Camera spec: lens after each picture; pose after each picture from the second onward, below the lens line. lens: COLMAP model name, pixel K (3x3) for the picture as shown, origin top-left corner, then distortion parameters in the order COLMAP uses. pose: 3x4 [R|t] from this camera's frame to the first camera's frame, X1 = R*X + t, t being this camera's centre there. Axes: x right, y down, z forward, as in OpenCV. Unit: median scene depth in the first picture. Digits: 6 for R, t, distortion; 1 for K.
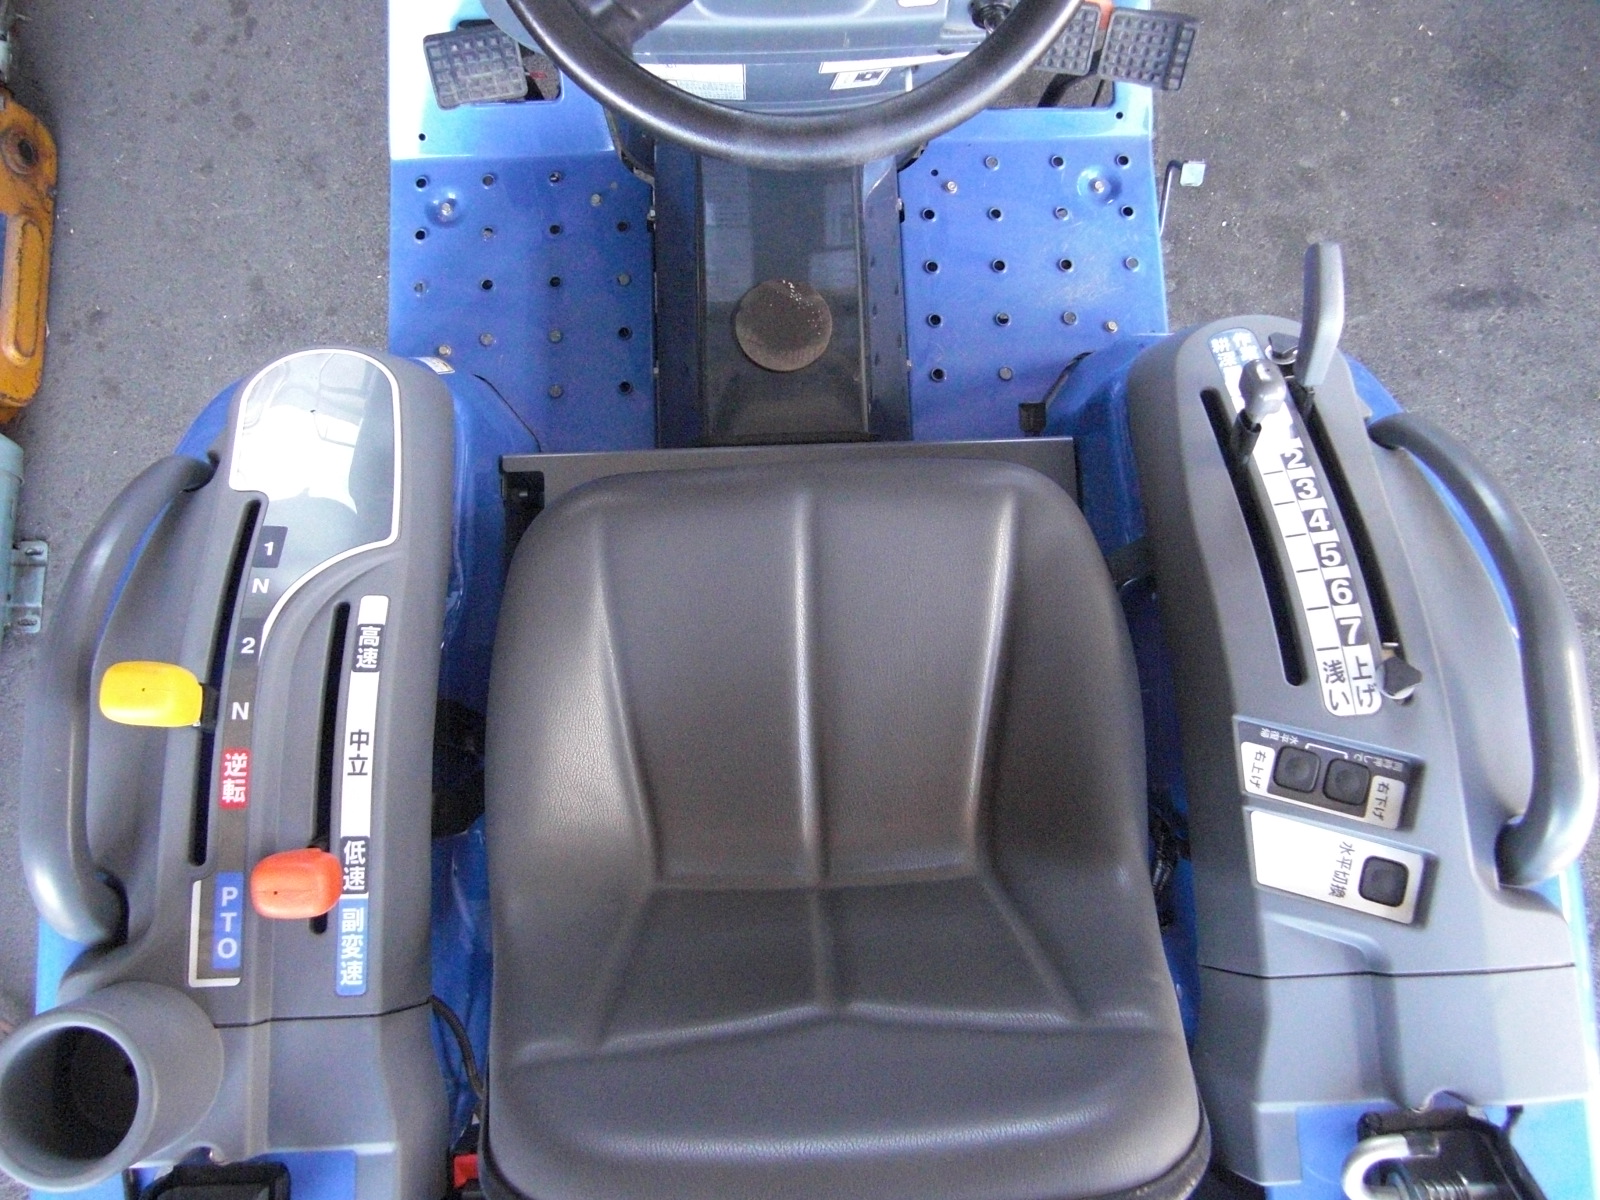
lens RADIAL K [[1292.9, 0, 796.5], [0, 1292.9, 559.5], [0, 0, 1]] dist [-0.100860, 0.093857]
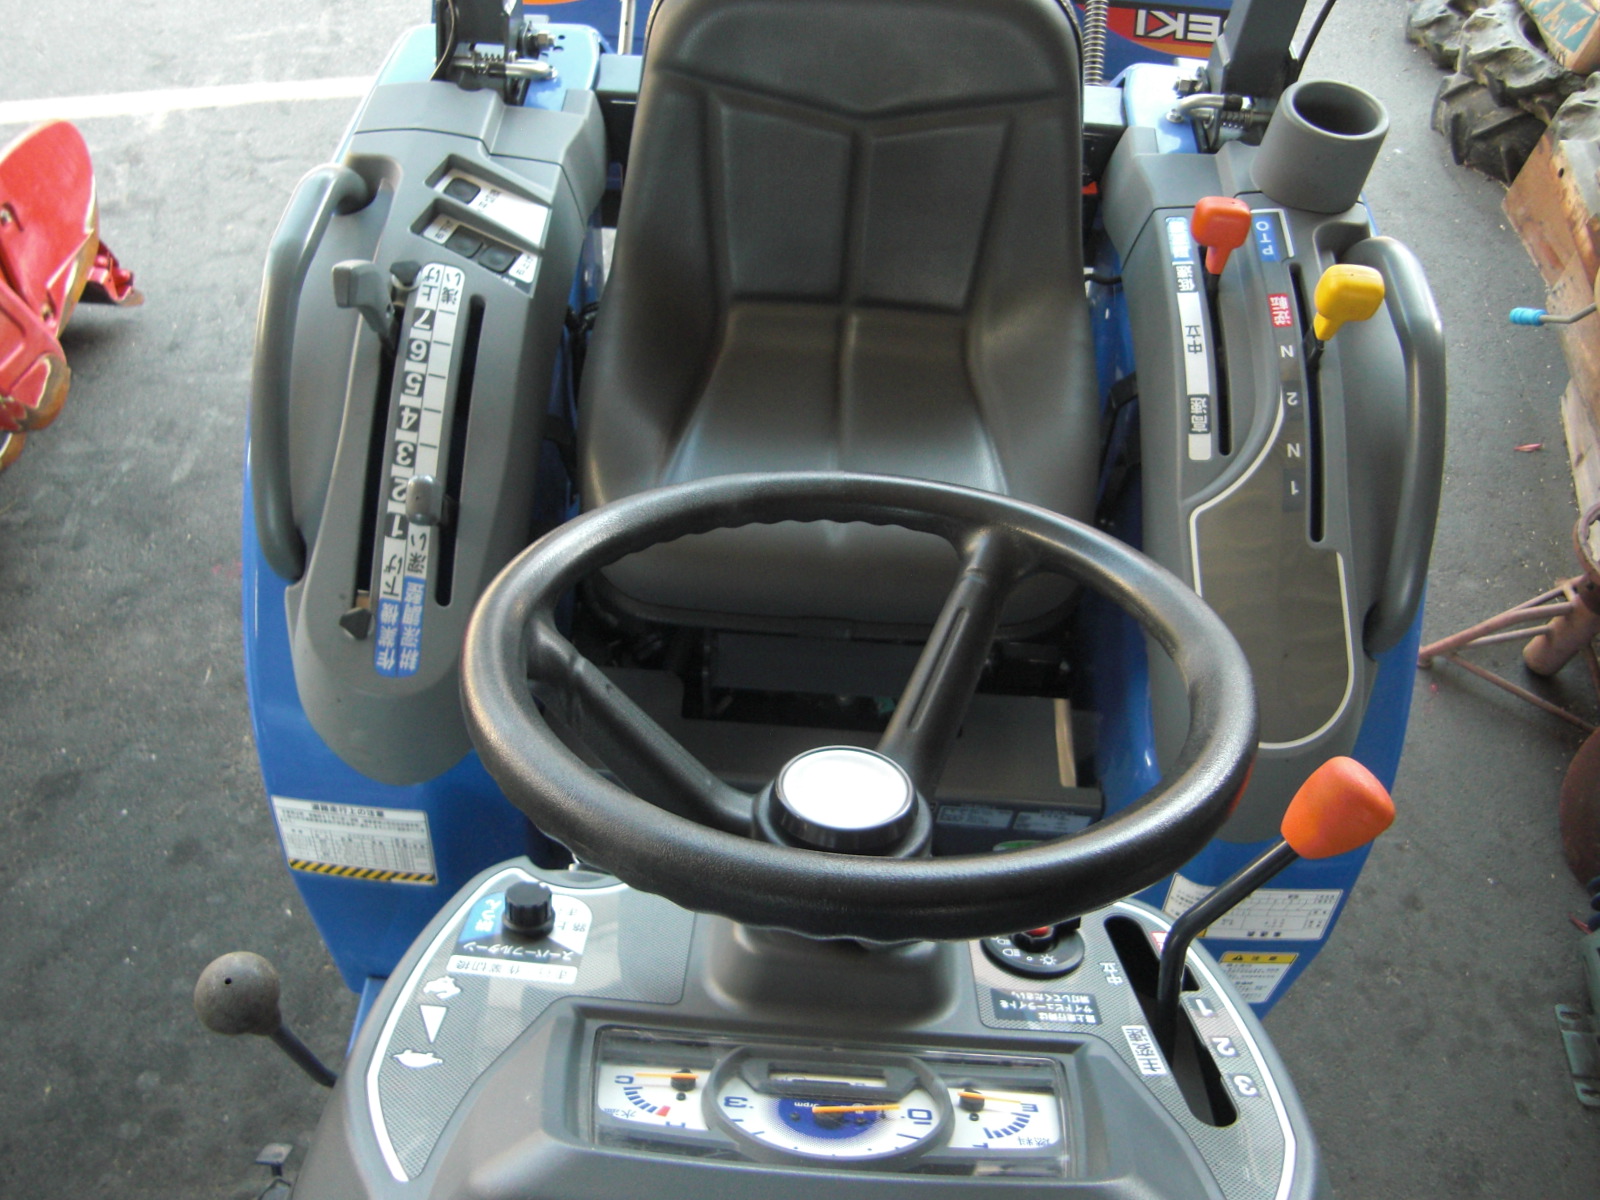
lens RADIAL K [[1292.9, 0, 794.4], [0, 1292.9, 596.3], [0, 0, 1]] dist [-0.100860, 0.093857]
pose [[-0.994071, -0.108368, 0.008939, 0.030496], [0.082866, -0.701775, 0.707563, -1.004689], [-0.070403, 0.704108, 0.706594, 0.273559]]
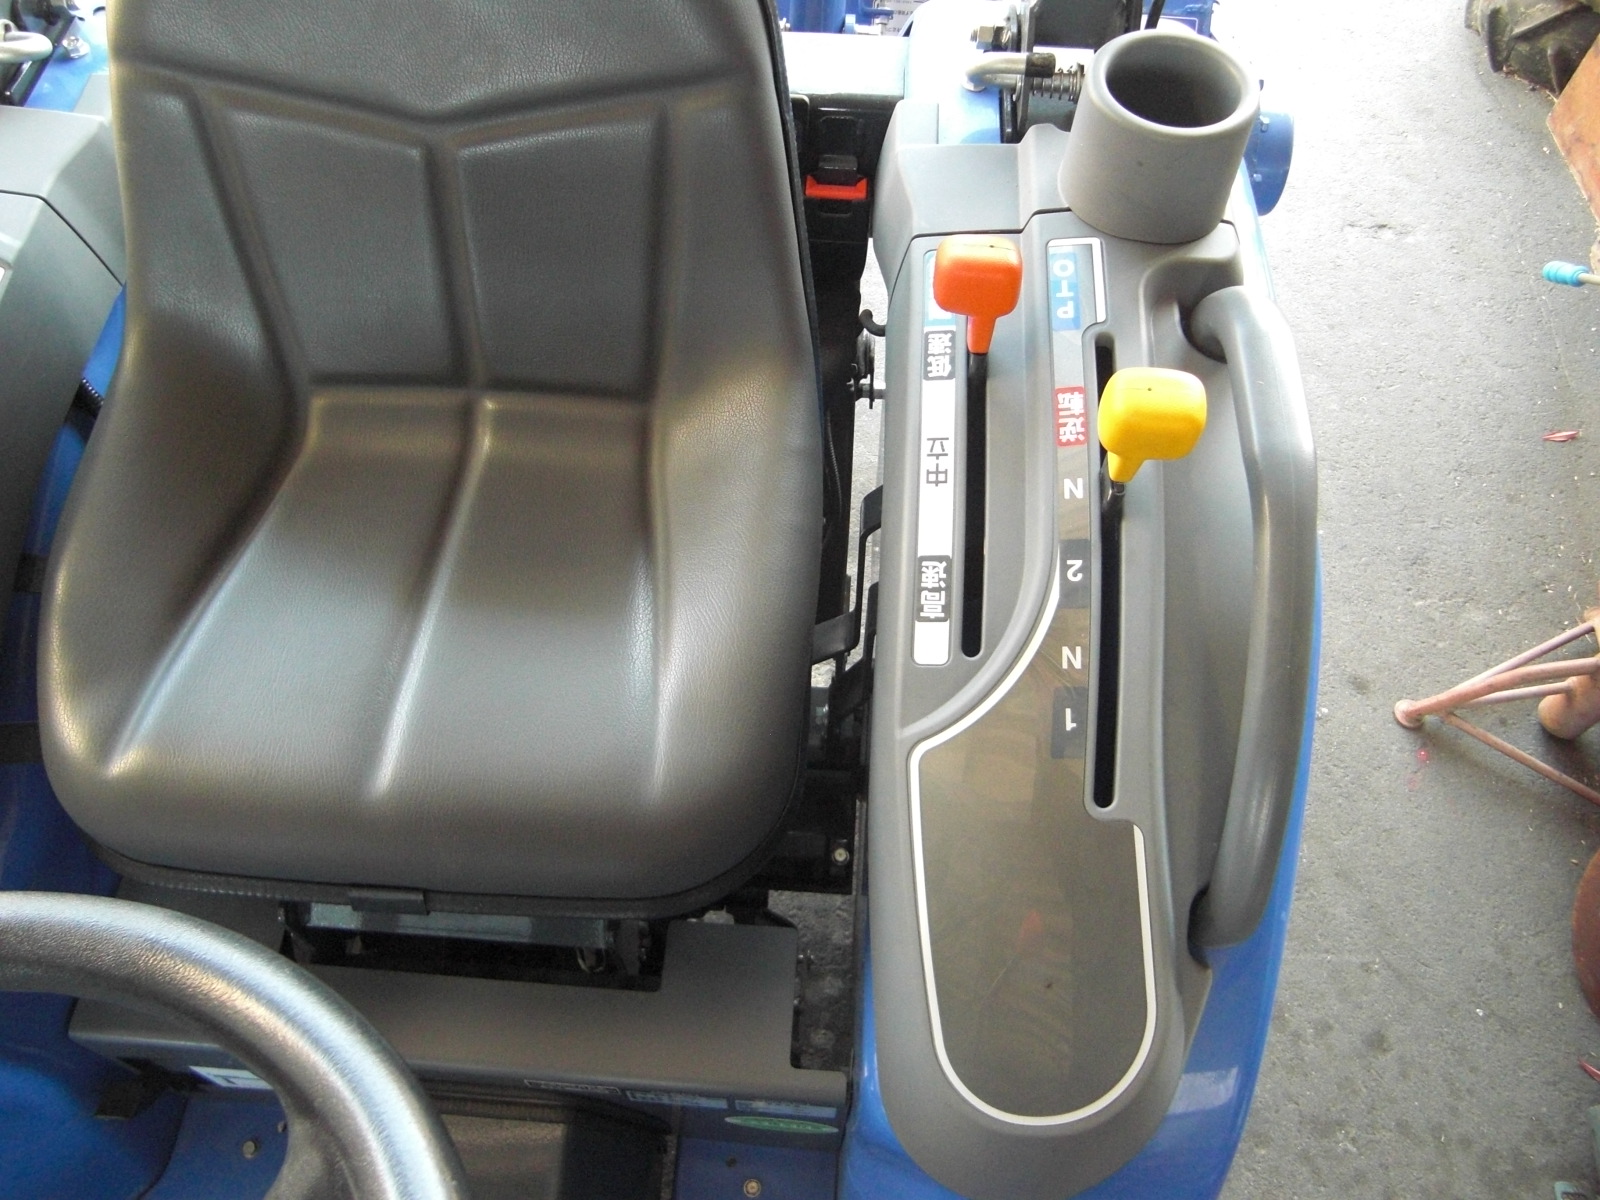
lens RADIAL K [[1292.9, 0, 796.0], [0, 1292.9, 588.2], [0, 0, 1]] dist [-0.100860, 0.093857]
pose [[-0.994024, -0.098966, 0.046069, -0.294392], [0.105032, -0.752059, 0.650674, -0.475938], [-0.029748, 0.651624, 0.757959, 0.403102]]
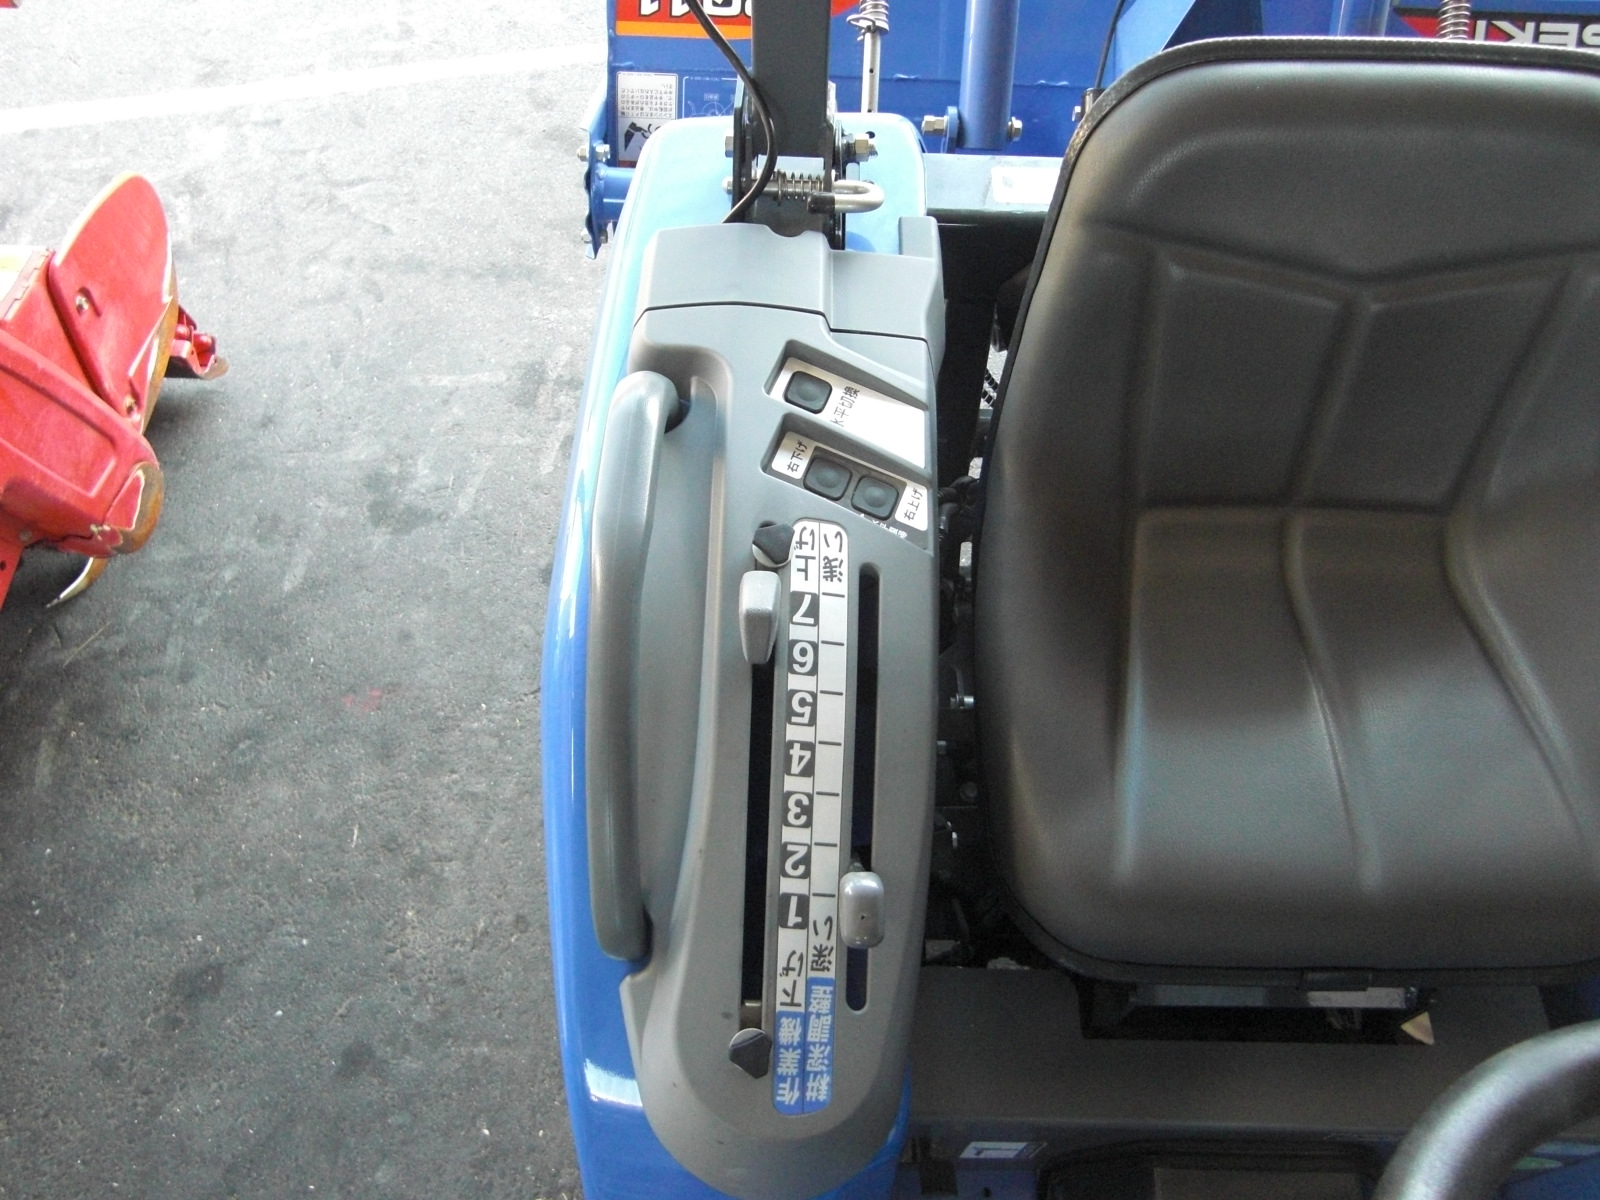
lens RADIAL K [[1292.9, 0, 791.8], [0, 1292.9, 586.2], [0, 0, 1]] dist [-0.100860, 0.093857]
pose [[-0.997431, -0.071091, 0.008779, 0.439796], [0.058880, -0.743905, 0.665686, -0.540309], [-0.040793, 0.664493, 0.746180, 0.310691]]
